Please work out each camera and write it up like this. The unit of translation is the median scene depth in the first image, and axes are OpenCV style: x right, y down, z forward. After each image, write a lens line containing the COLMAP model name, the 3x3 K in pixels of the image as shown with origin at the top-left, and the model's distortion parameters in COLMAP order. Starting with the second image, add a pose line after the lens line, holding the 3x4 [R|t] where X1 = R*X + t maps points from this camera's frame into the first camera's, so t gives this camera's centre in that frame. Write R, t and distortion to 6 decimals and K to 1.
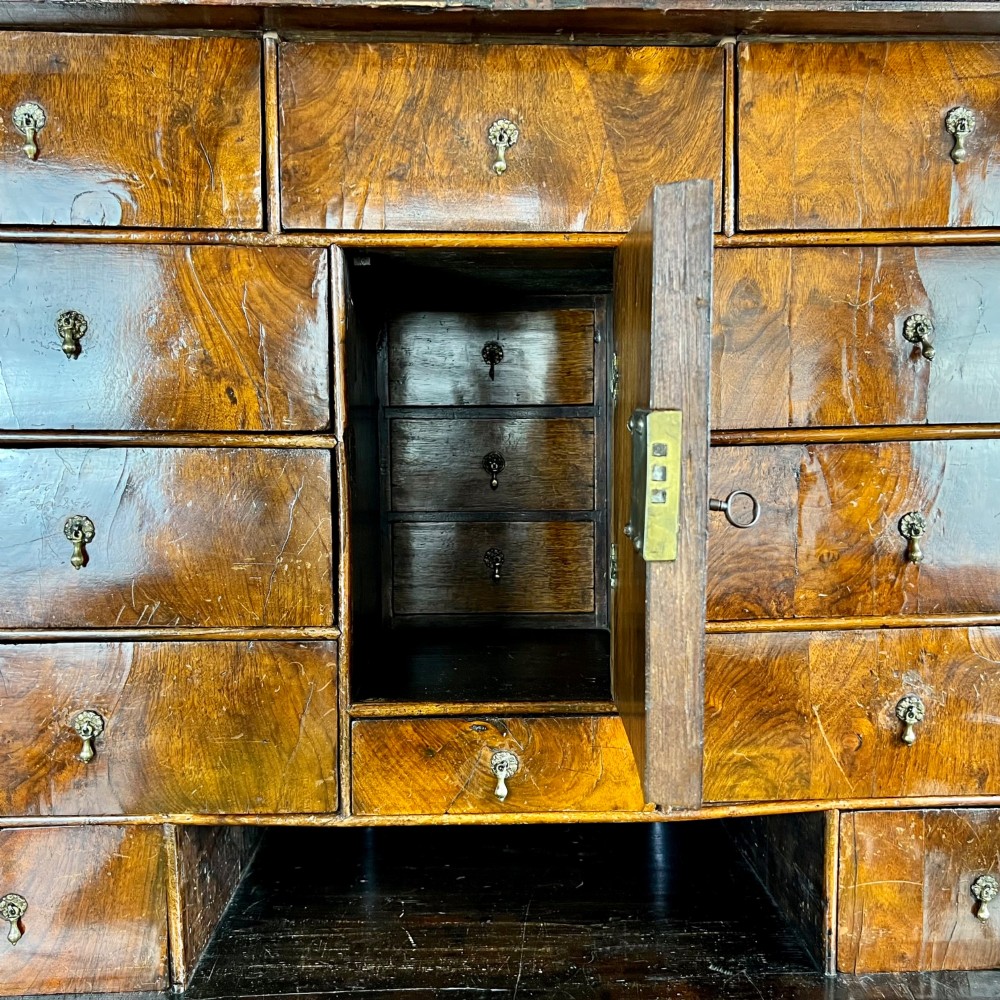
lens RADIAL K [[1079.2, 0, 499.0], [0, 1079.2, 491.8], [0, 0, 1]] dist [0.028531, 0.000000]
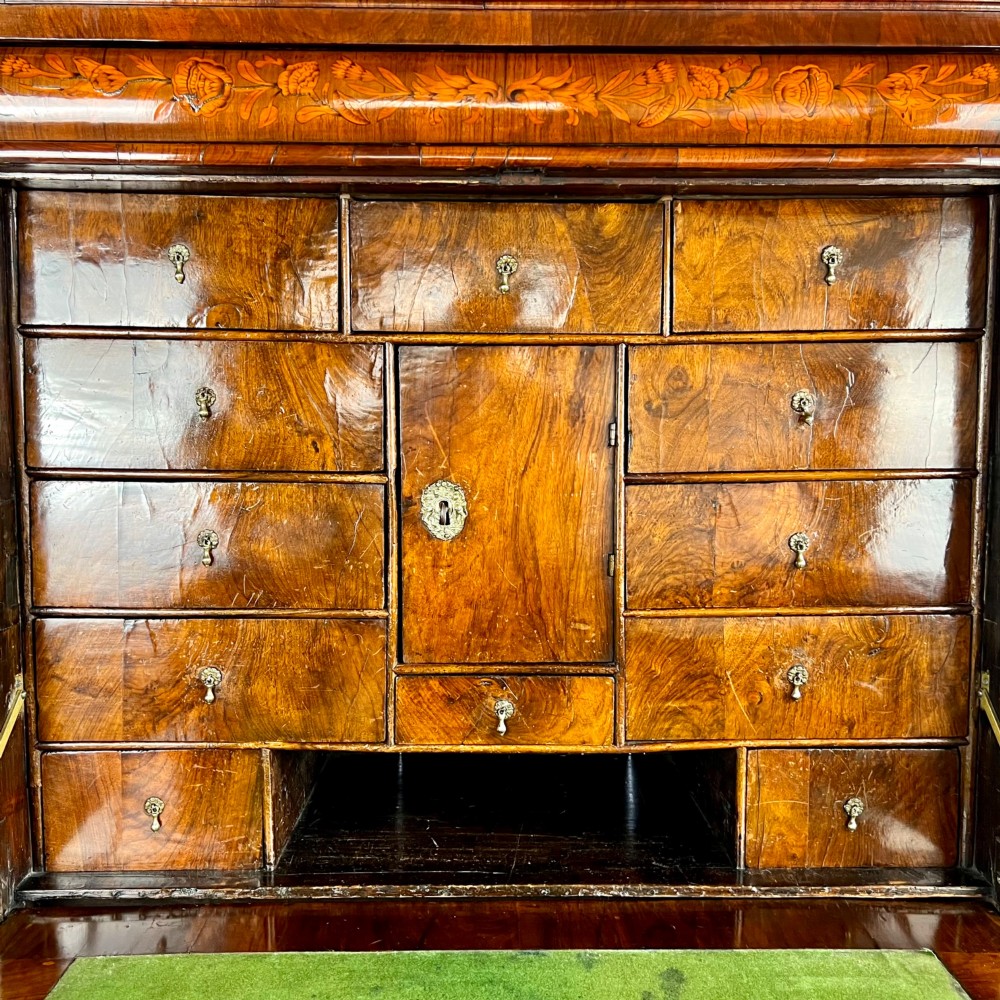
lens RADIAL K [[1079.2, 0, 492.4], [0, 1079.2, 499.6], [0, 0, 1]] dist [0.028531, 0.000000]
pose [[0.999758, 0.009350, -0.019904, 0.015554], [-0.009381, 0.999955, -0.001461, -0.018460], [0.019889, 0.001647, 0.999801, -0.406938]]
